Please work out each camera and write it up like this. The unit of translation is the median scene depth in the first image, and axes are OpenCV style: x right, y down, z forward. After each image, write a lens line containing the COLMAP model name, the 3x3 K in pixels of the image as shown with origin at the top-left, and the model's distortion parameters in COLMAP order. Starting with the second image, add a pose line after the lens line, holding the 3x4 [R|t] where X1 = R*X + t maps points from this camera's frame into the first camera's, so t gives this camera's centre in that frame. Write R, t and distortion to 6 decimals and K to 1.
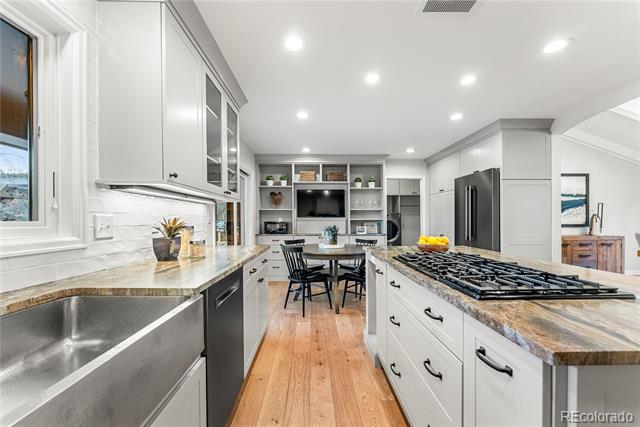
lens RADIAL K [[265.4, 0, 318.1], [0, 265.4, 220.8], [0, 0, 1]] dist [-0.001169, -0.000214]
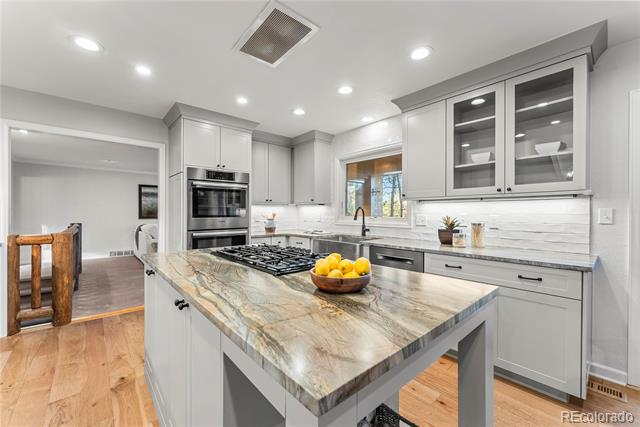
lens RADIAL K [[258.5, 0, 318.2], [0, 258.5, 213.2], [0, 0, 1]] dist [0.000477, 0.000130]
pose [[-0.771711, -0.000087, -0.635974, 0.328785], [-0.001362, 0.999998, 0.001517, -0.010719], [0.635972, 0.002037, -0.771709, 0.575458]]
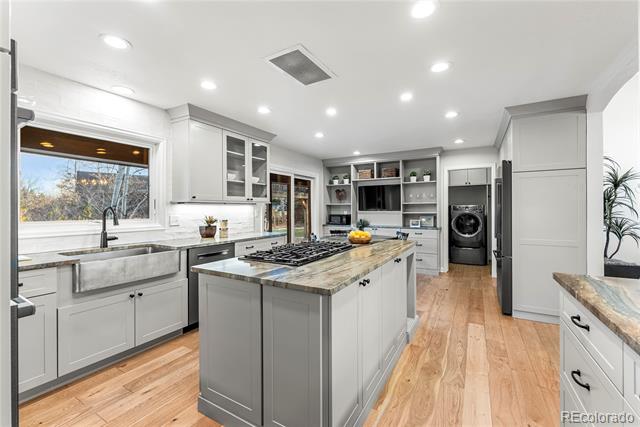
lens RADIAL K [[276.2, 0, 316.9], [0, 276.2, 206.6], [0, 0, 1]] dist [0.000631, -0.000065]
pose [[0.850698, -0.006137, -0.525619, 0.403741], [0.001444, 0.999955, -0.009337, -0.020294], [0.525653, 0.007184, 0.850669, -0.102844]]
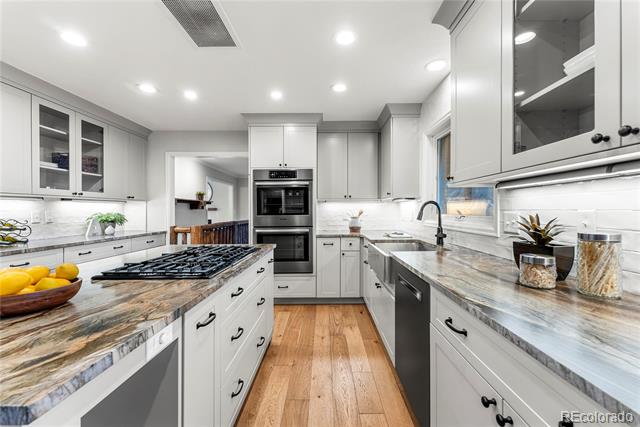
lens RADIAL K [[262.4, 0, 323.3], [0, 262.4, 211.6], [0, 0, 1]] dist [0.014330, 0.000062]
pose [[-0.999629, 0.006606, 0.026436, -0.007365], [0.006688, 0.999973, 0.003005, -0.009373], [-0.026415, 0.003180, -0.999646, 0.589301]]
